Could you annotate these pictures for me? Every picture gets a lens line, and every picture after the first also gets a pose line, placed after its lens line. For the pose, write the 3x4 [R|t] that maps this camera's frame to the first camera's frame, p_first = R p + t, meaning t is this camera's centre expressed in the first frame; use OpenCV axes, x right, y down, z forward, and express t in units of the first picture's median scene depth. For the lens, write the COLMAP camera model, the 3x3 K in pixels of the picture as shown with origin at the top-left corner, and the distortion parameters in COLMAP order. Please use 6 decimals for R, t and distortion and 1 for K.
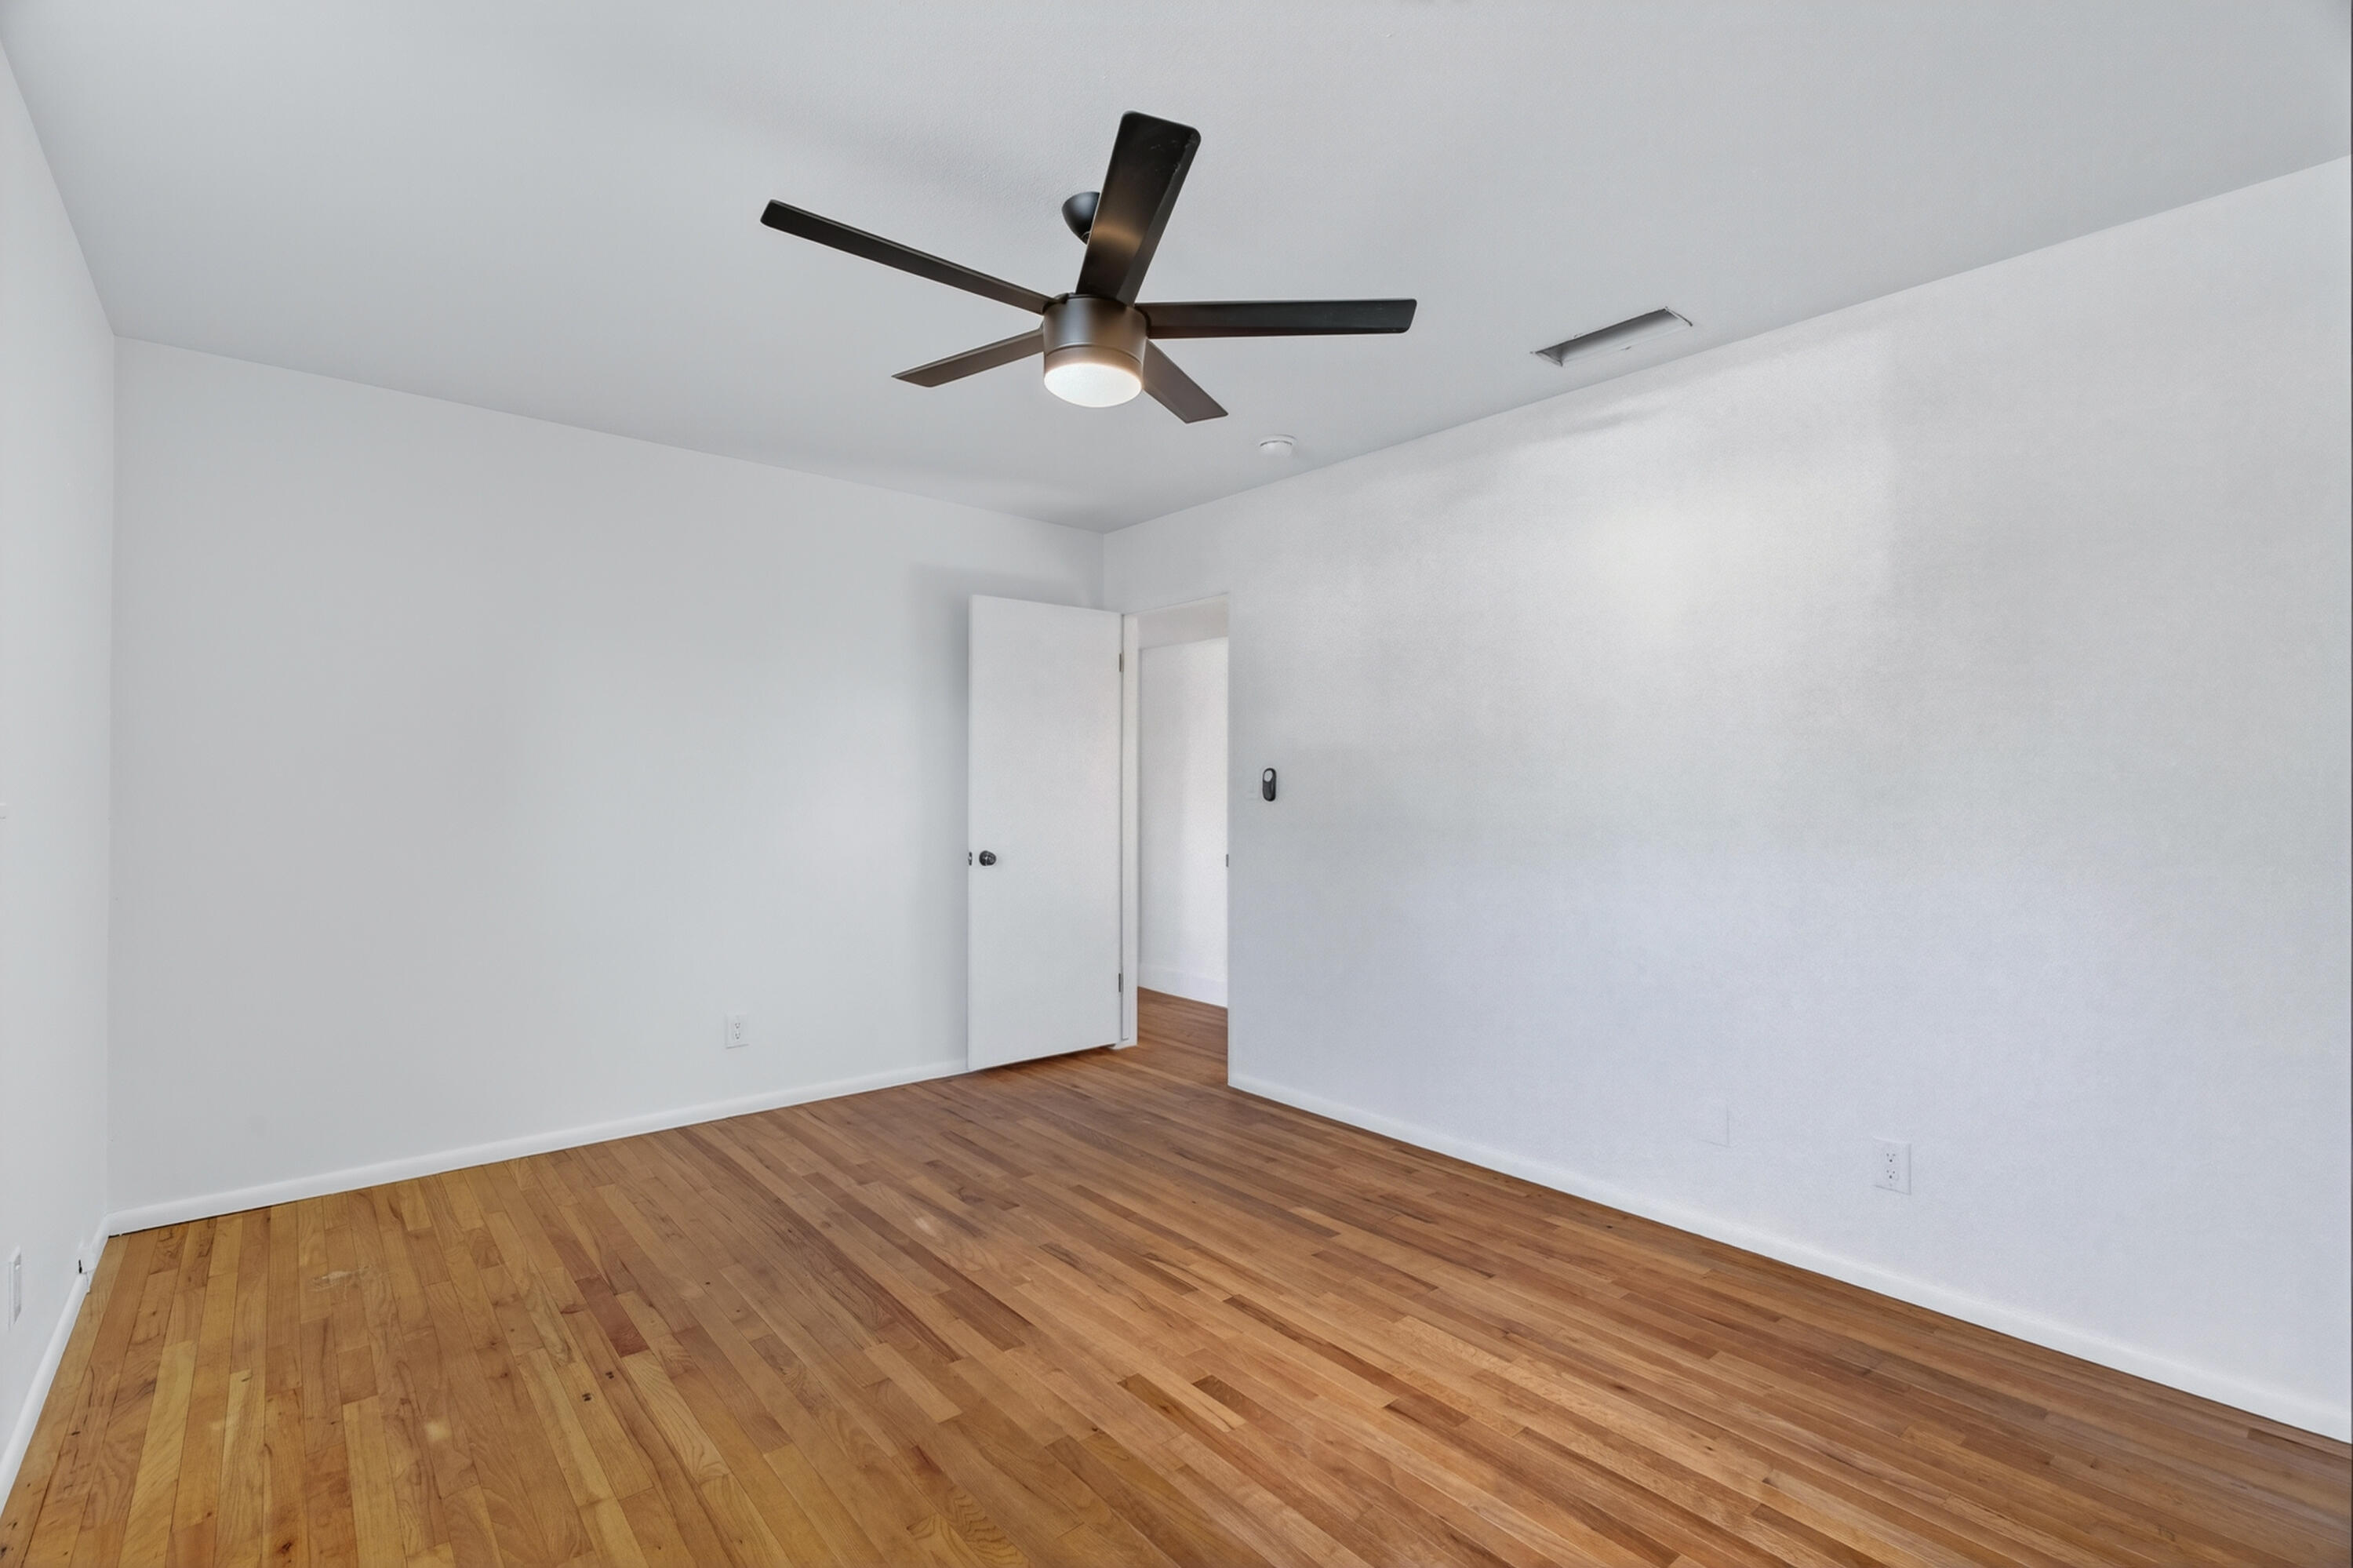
lens RADIAL K [[1044.8, 0, 1176.5], [0, 1044.8, 784.0], [0, 0, 1]] dist [-0.002126, 0.000122]
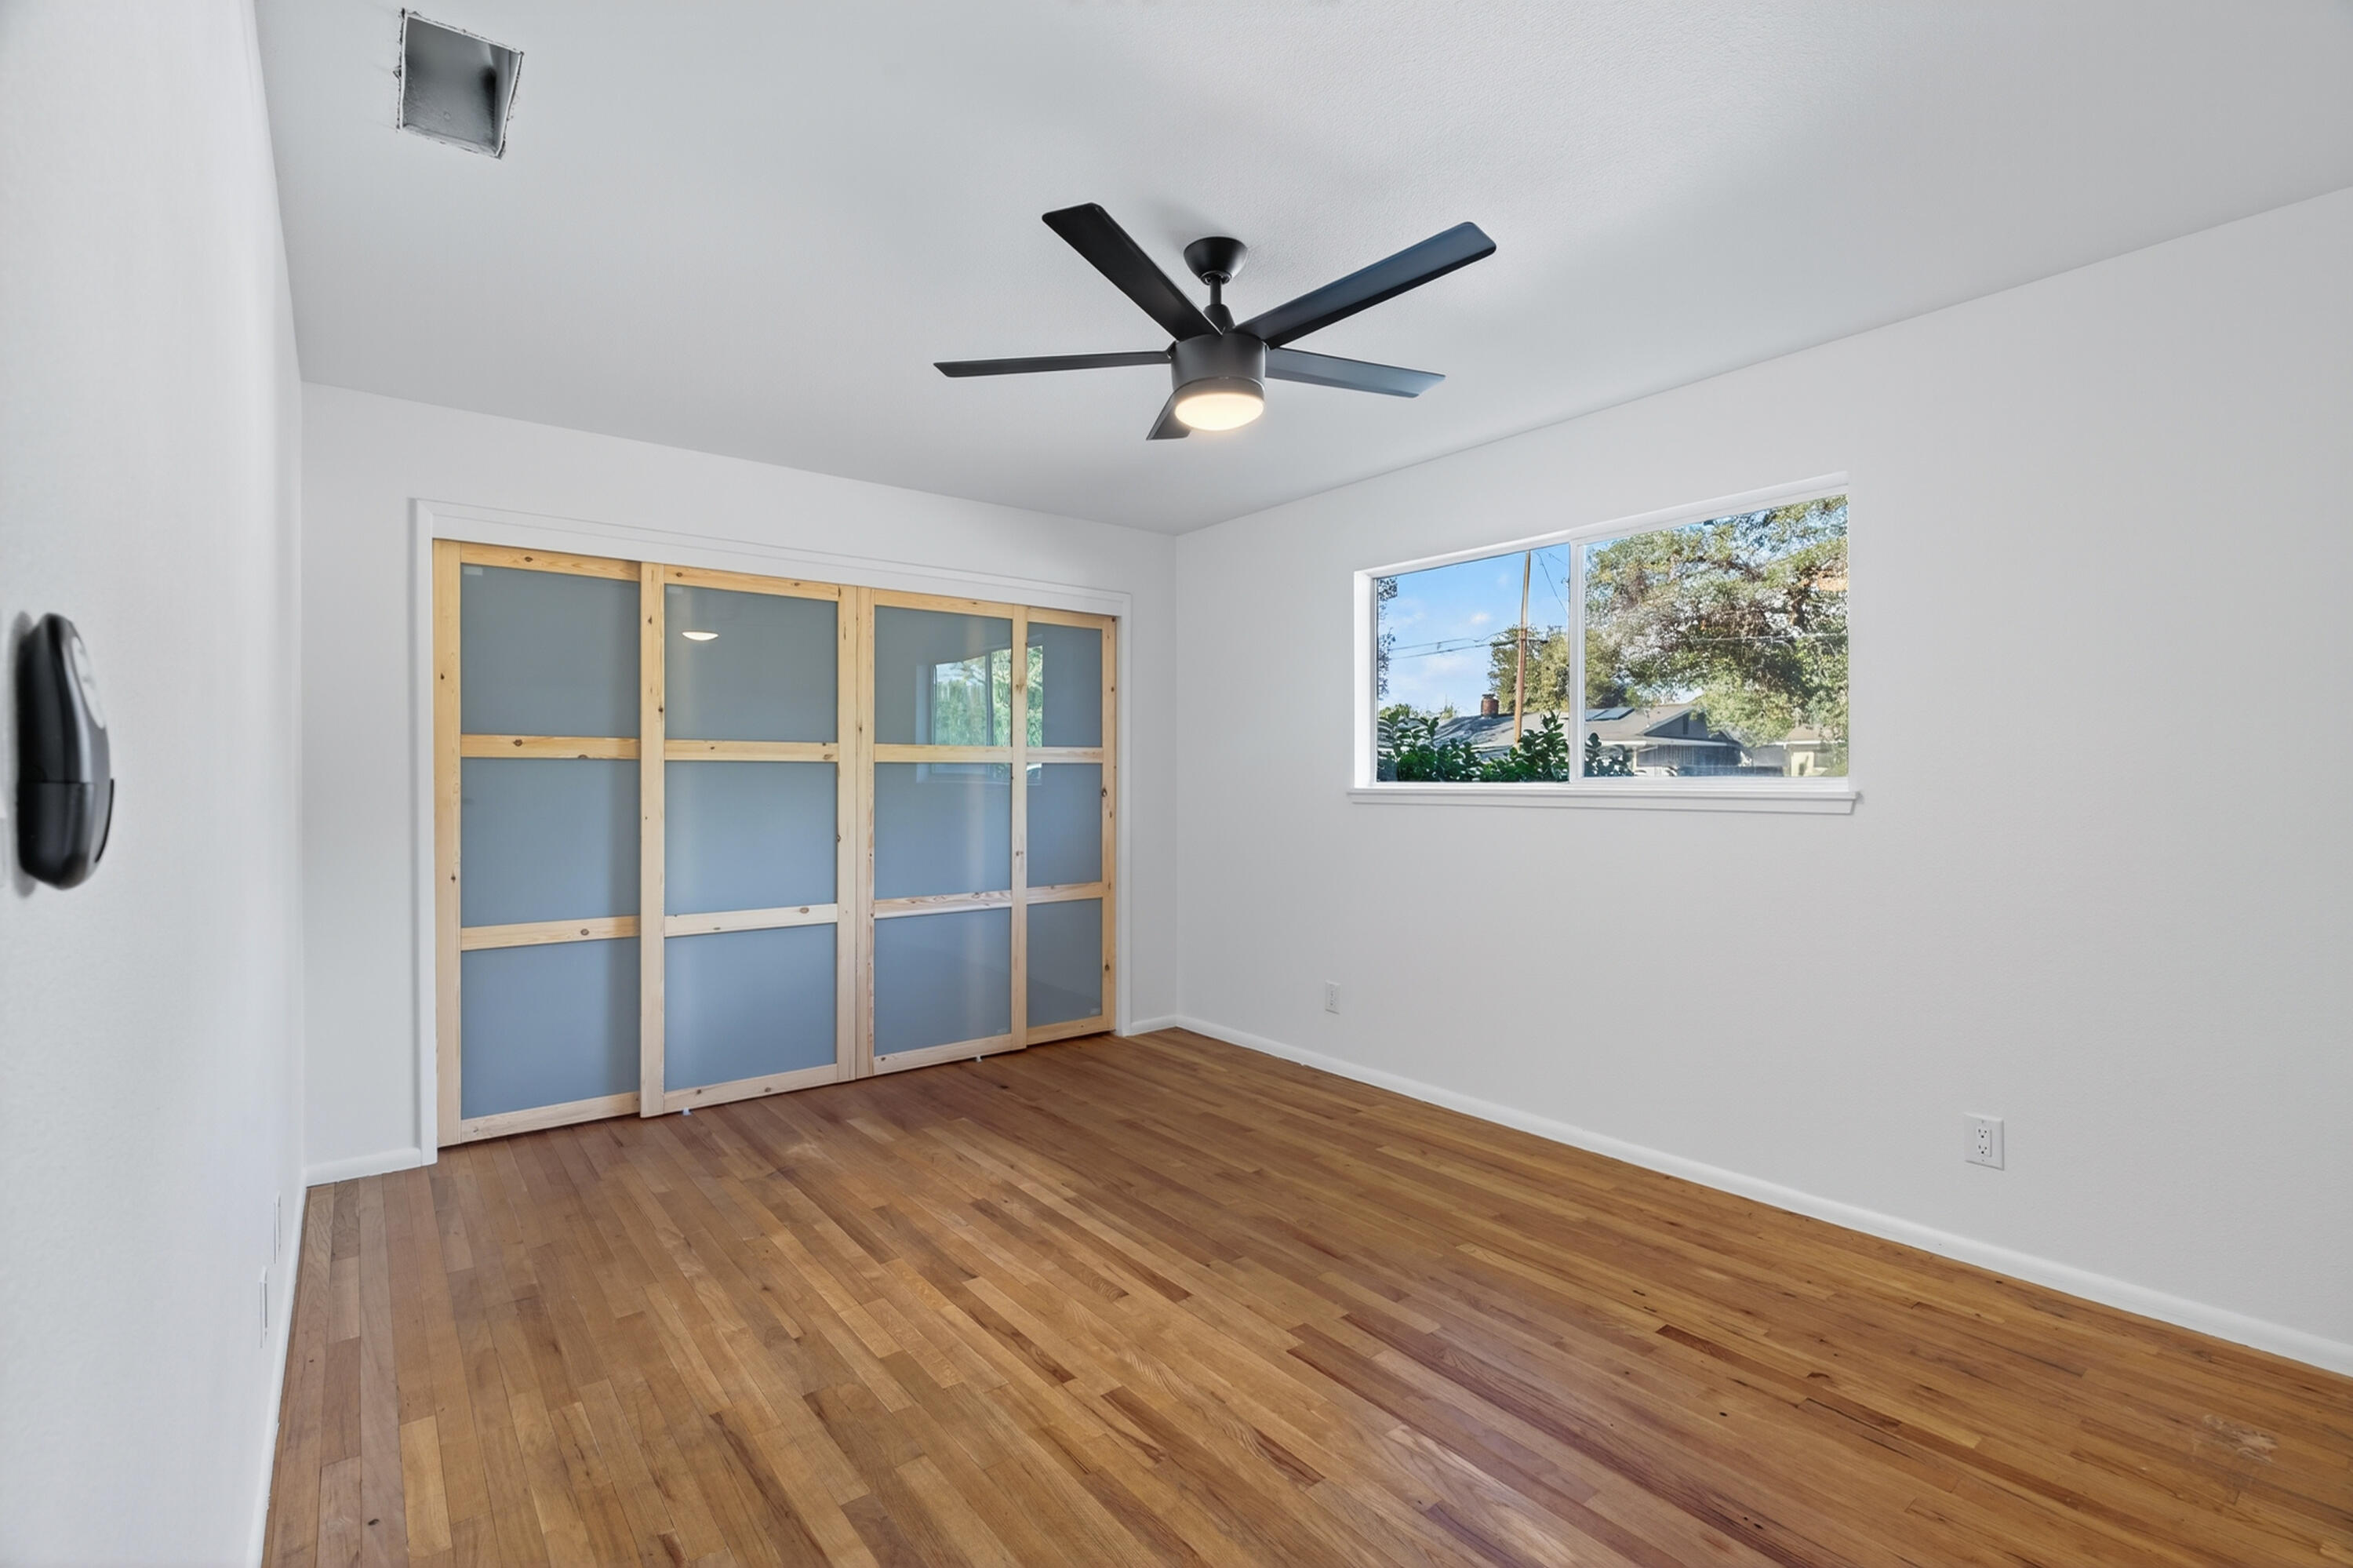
lens RADIAL K [[1044.8, 0, 1176.5], [0, 1044.8, 784.0], [0, 0, 1]] dist [-0.002126, 0.000122]
pose [[-0.999320, -0.004592, 0.036595, -0.071594], [-0.004386, 0.999974, 0.005694, 0.002847], [-0.036620, 0.005530, -0.999314, 1.986479]]
